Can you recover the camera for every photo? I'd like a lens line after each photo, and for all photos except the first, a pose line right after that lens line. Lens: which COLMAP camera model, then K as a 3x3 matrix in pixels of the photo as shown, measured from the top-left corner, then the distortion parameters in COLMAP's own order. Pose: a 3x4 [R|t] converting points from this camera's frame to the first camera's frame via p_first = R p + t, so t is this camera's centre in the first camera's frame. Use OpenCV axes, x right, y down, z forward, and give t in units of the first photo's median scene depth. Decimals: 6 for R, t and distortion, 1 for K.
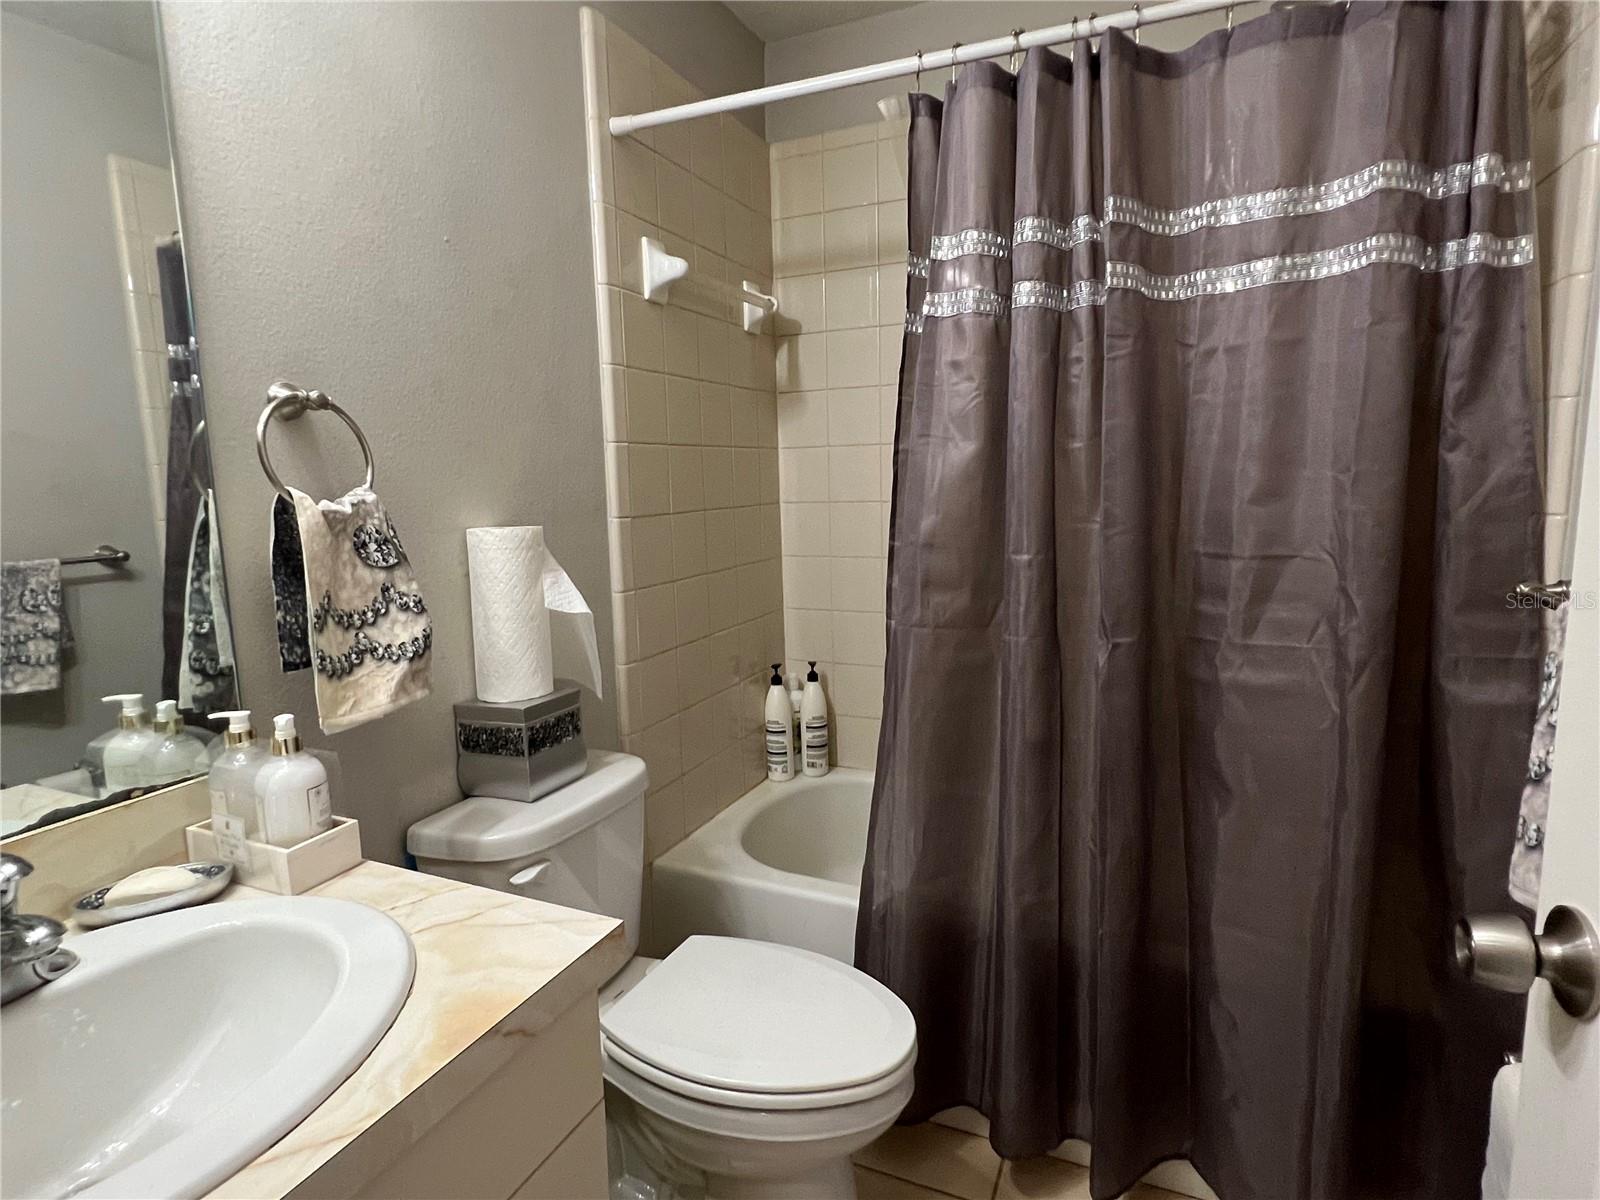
lens RADIAL K [[857.3, 0, 800.1], [0, 857.3, 598.7], [0, 0, 1]] dist [-0.003479, 0.001713]
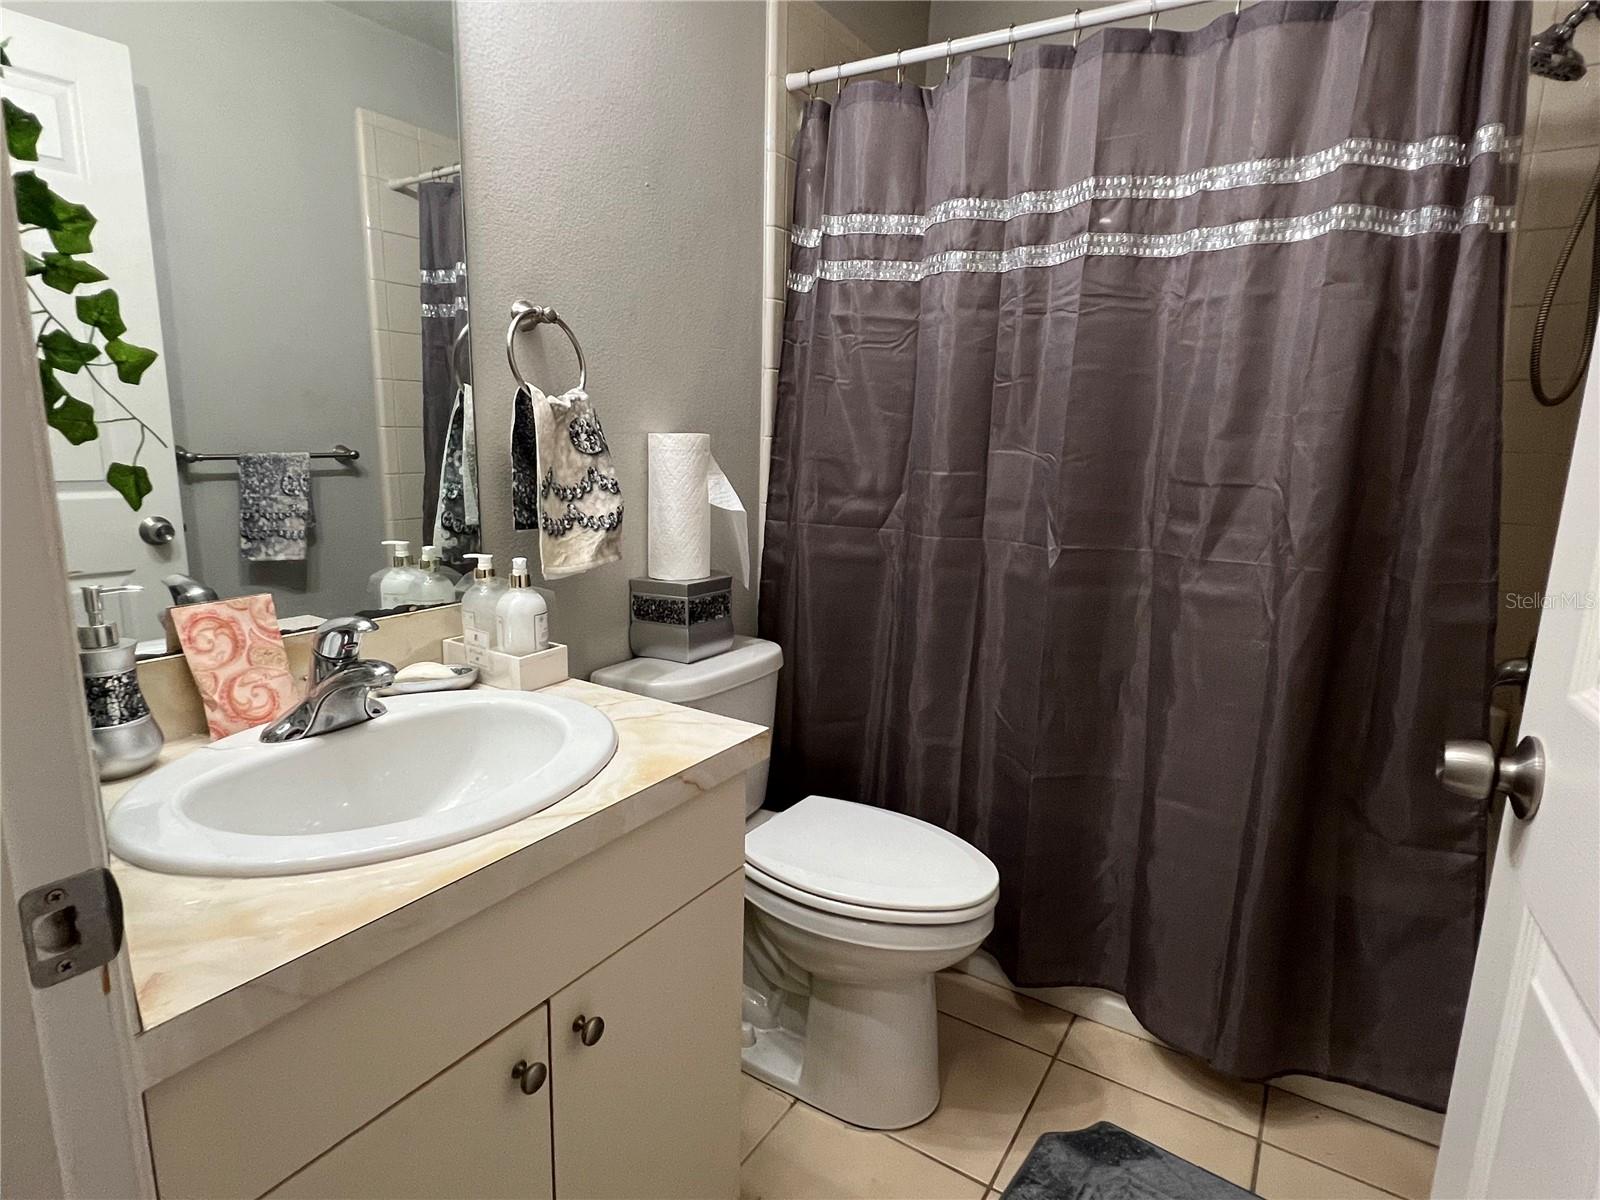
lens RADIAL K [[857.3, 0, 799.5], [0, 857.3, 598.9], [0, 0, 1]] dist [-0.003479, 0.001713]
pose [[0.987298, 0.075459, -0.139818, 0.002515], [-0.068257, 0.996117, 0.055611, 0.083489], [0.143472, -0.045361, 0.988614, -0.195614]]
